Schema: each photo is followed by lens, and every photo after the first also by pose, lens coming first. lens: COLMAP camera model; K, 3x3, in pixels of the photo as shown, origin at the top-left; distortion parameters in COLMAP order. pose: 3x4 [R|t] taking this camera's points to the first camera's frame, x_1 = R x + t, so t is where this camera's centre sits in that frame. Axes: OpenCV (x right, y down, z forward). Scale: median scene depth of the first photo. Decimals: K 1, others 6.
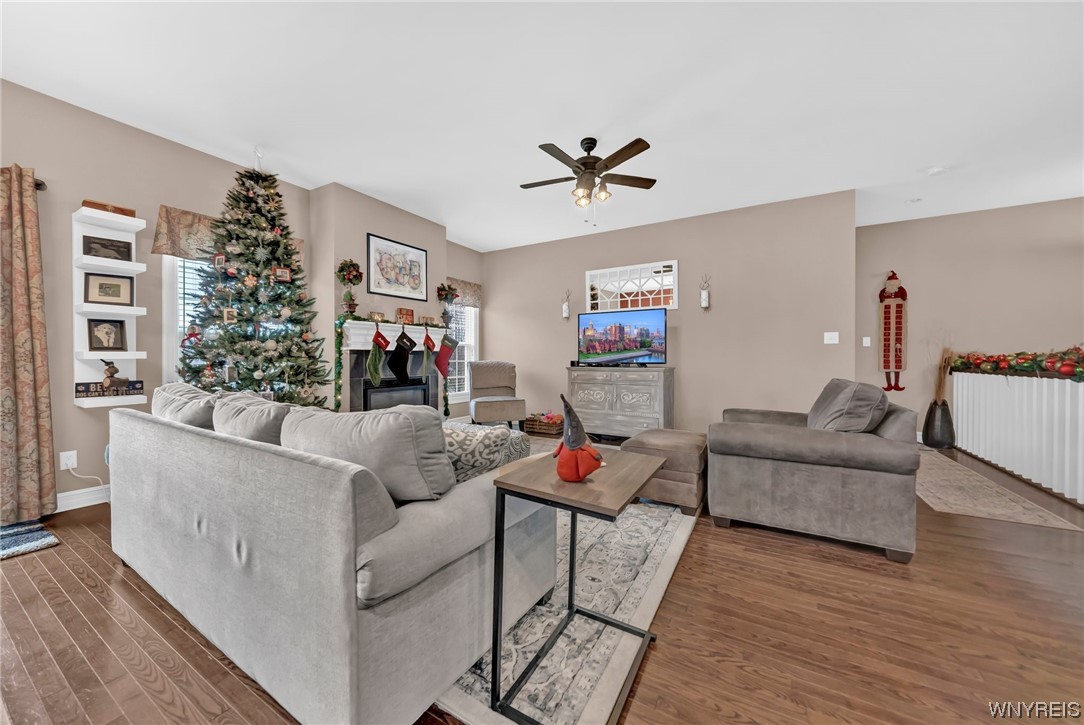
lens RADIAL K [[396.2, 0, 534.1], [0, 396.2, 355.3], [0, 0, 1]] dist [-0.000326, 0.000090]
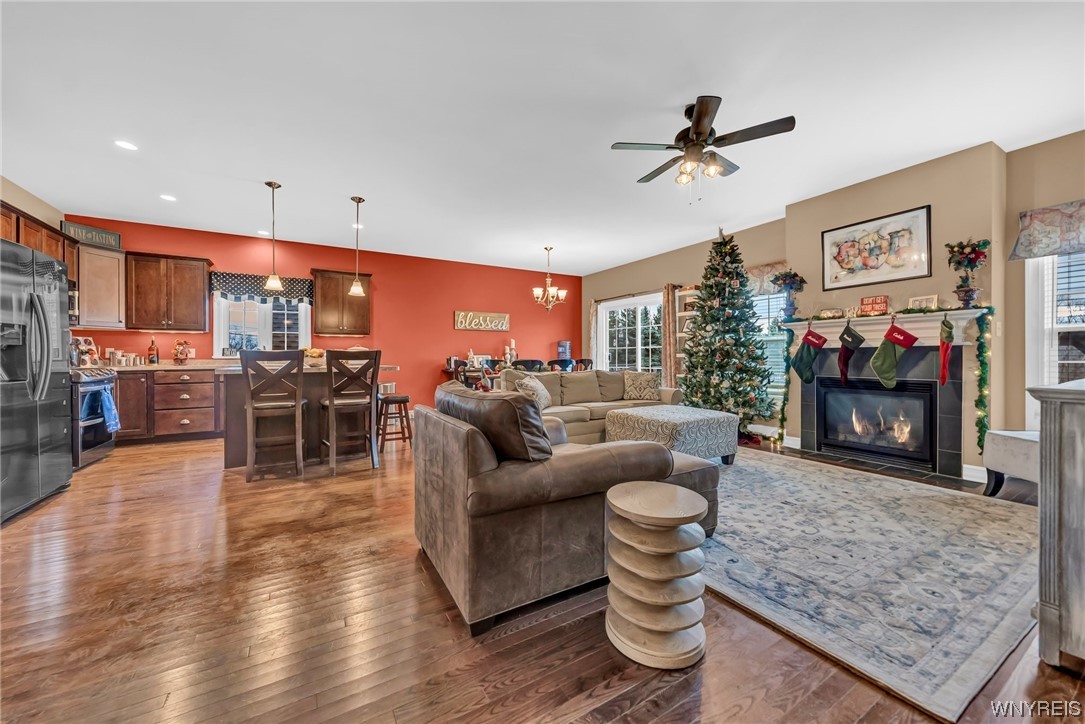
lens RADIAL K [[396.6, 0, 534.6], [0, 396.6, 354.8], [0, 0, 1]] dist [-0.000326, 0.000090]
pose [[-0.488679, -0.000771, -0.872464, 0.756212], [0.003220, 0.999991, -0.002687, 0.002158], [0.872458, -0.004123, -0.488672, 0.805299]]
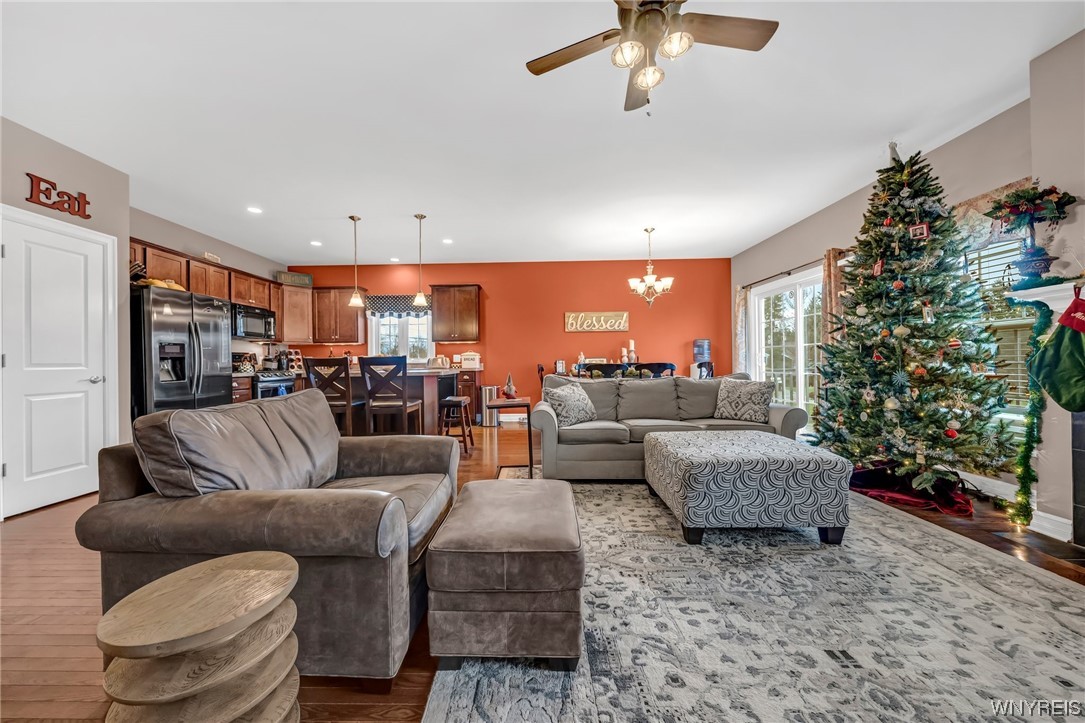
lens RADIAL K [[389.1, 0, 540.1], [0, 389.1, 357.0], [0, 0, 1]] dist [-0.000961, 0.000164]
pose [[-0.868441, 0.007790, -0.495731, 0.372537], [0.014290, 0.999854, -0.009323, 0.003555], [0.495586, -0.015180, -0.868426, 0.991417]]
